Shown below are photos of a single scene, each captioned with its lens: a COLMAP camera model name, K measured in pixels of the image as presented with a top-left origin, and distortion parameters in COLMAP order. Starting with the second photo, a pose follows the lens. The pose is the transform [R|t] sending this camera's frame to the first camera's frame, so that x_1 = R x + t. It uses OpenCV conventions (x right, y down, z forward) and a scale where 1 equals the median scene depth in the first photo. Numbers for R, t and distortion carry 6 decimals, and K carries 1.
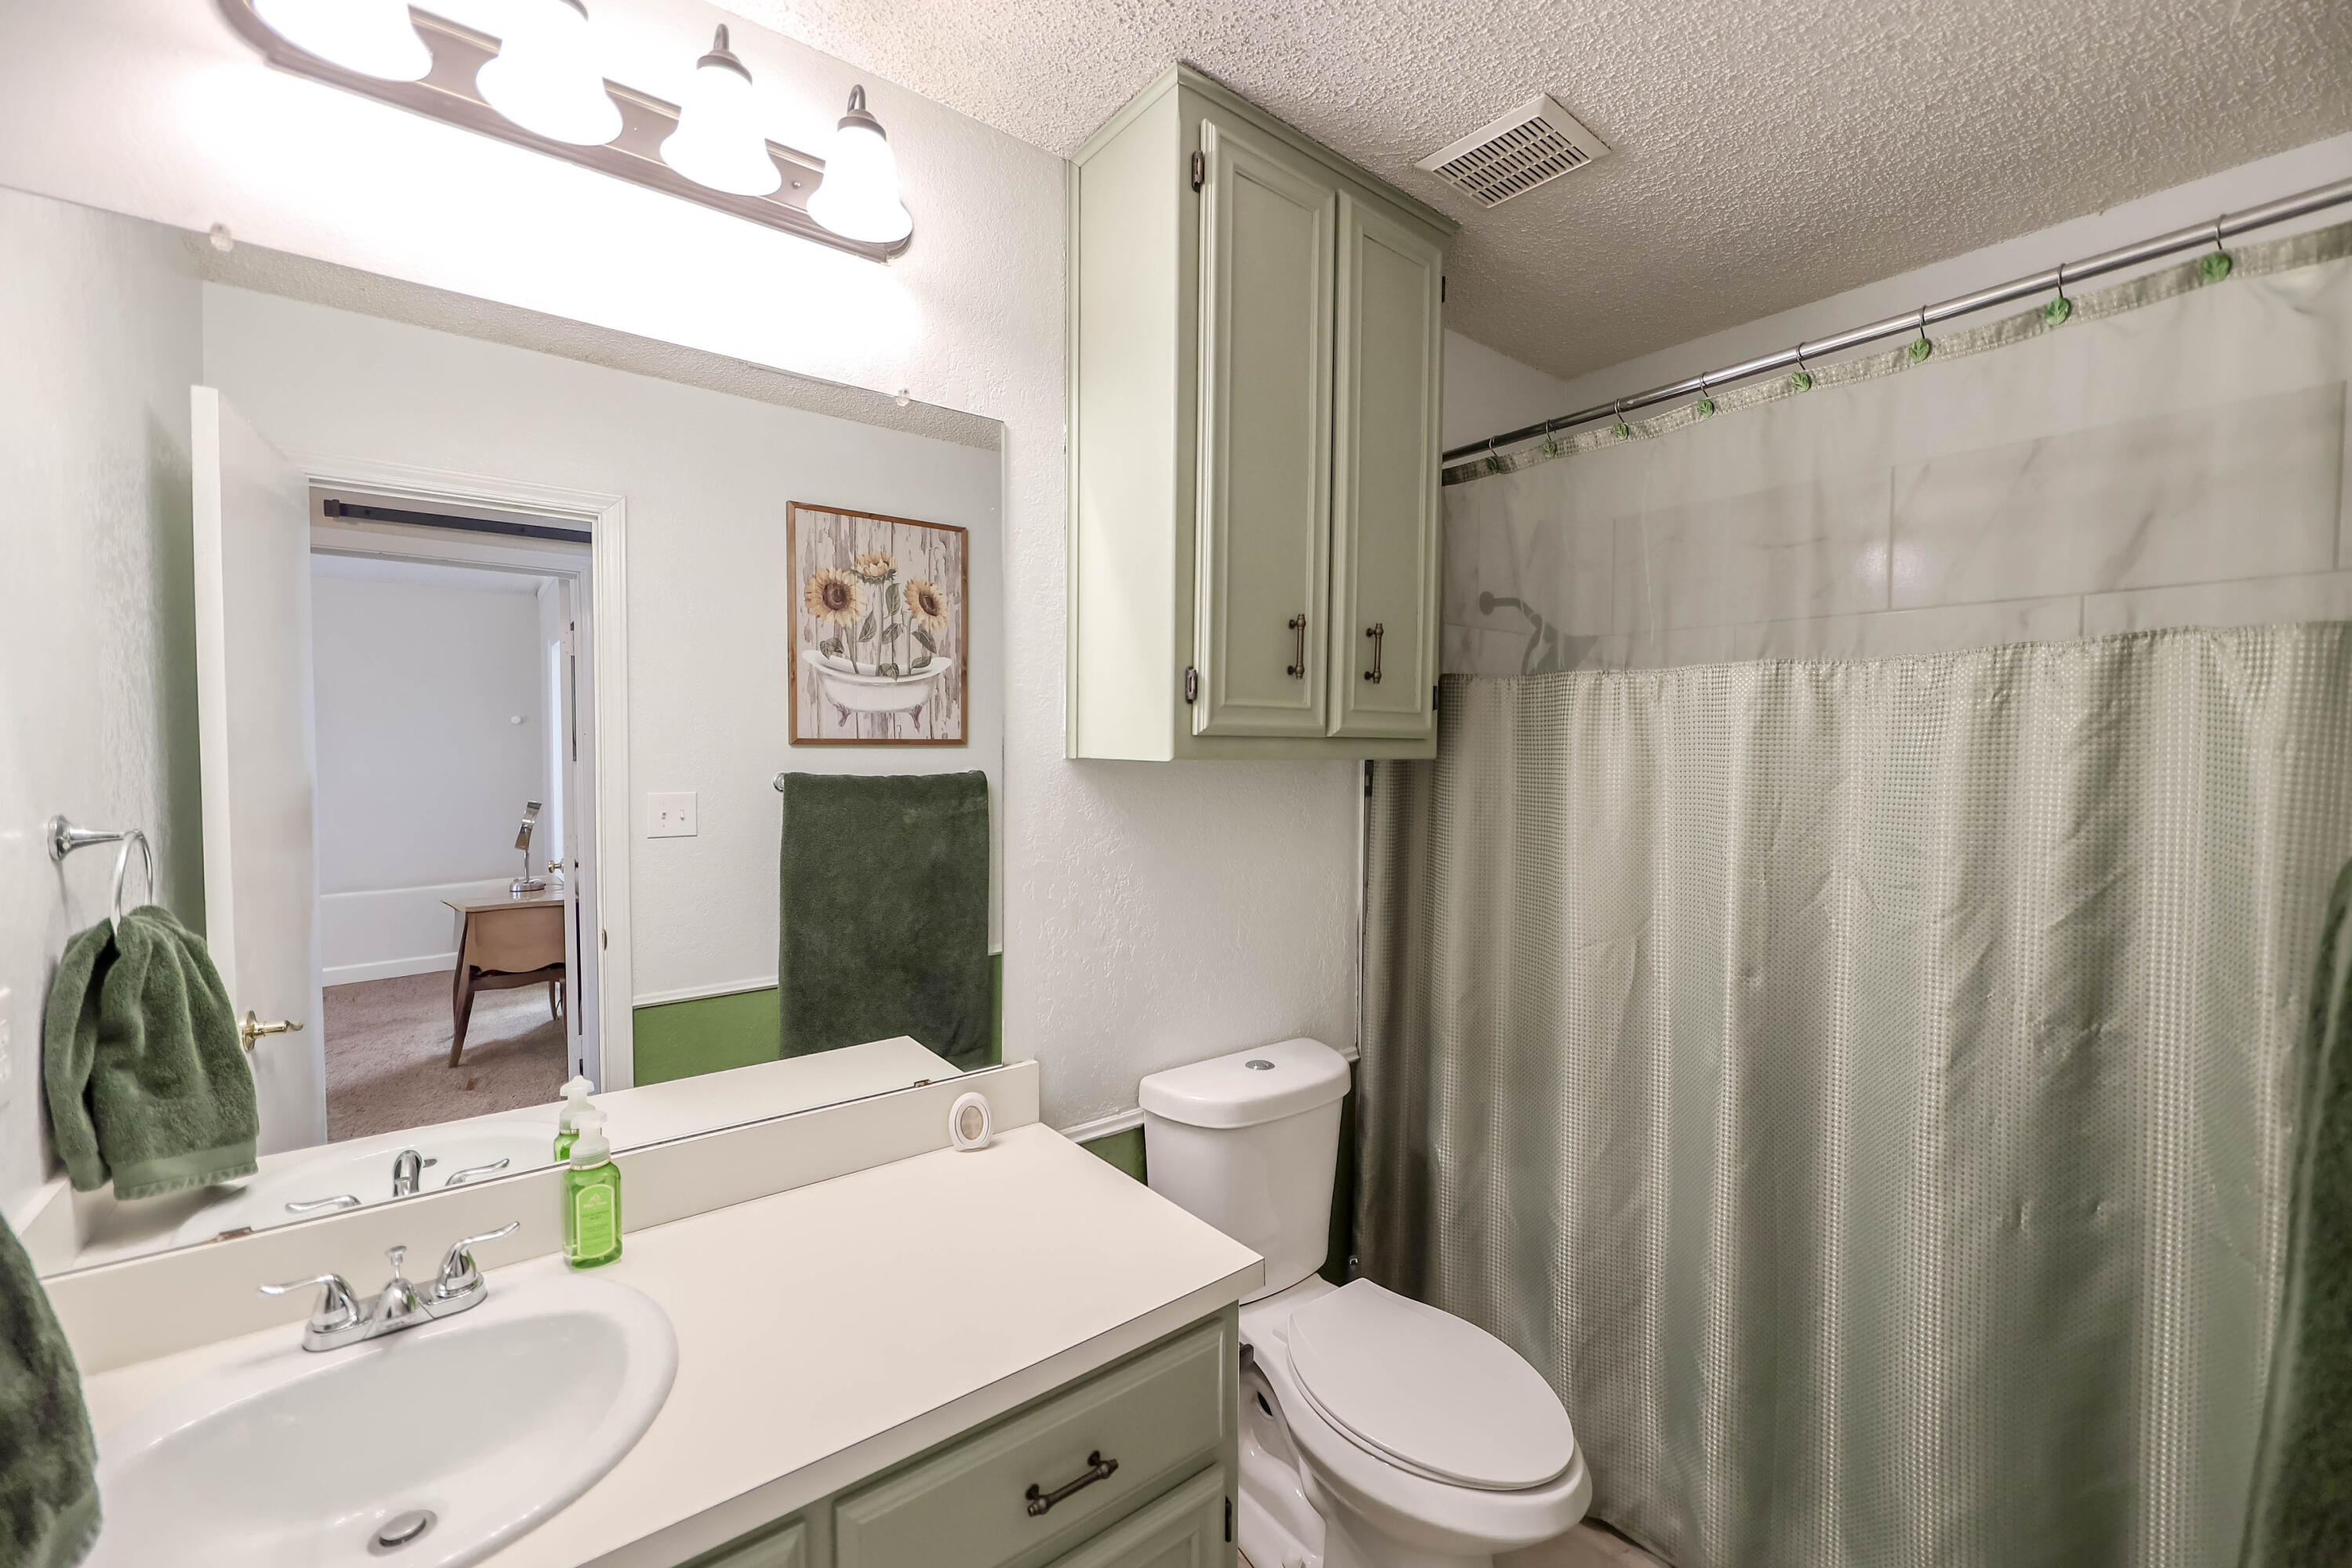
lens RADIAL K [[945.5, 0, 1180.0], [0, 945.5, 781.7], [0, 0, 1]] dist [-0.008318, 0.002692]
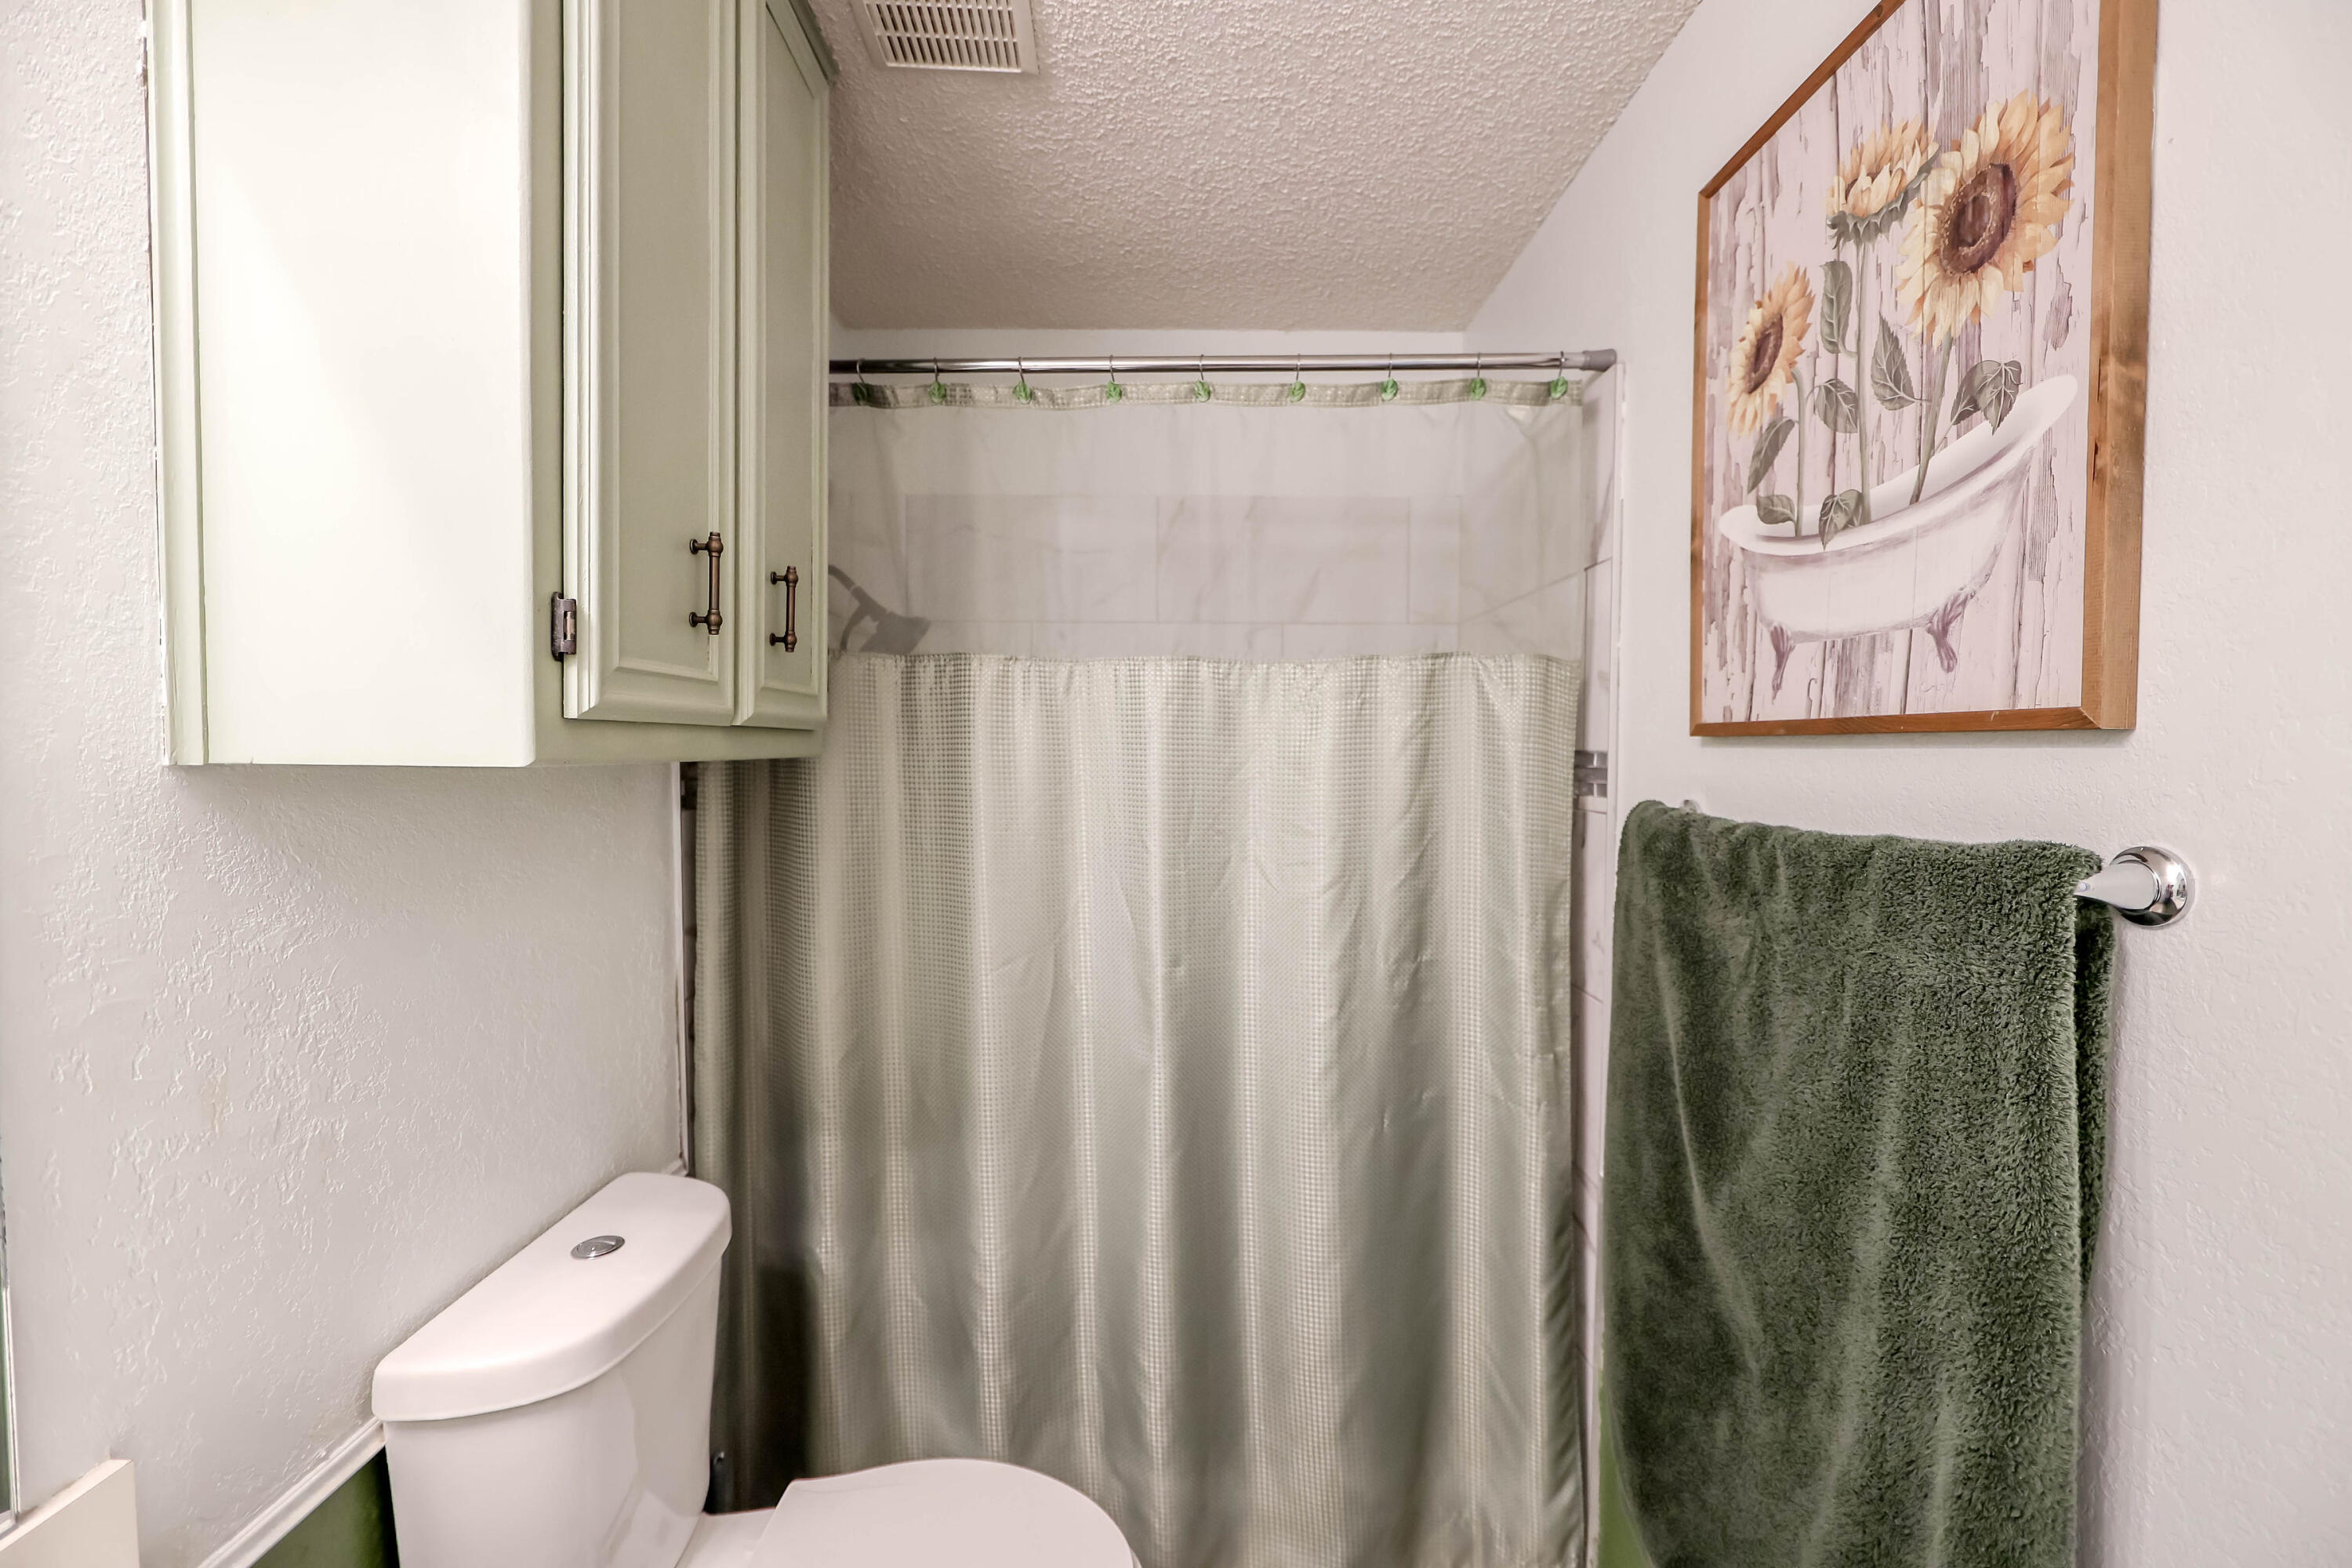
lens RADIAL K [[945.5, 0, 1180.0], [0, 945.5, 781.7], [0, 0, 1]] dist [-0.008318, 0.002692]
pose [[0.619813, -0.032929, 0.784059, -0.178613], [0.028783, 0.999401, 0.019219, -0.011550], [-0.784222, 0.010656, 0.620389, 0.345936]]
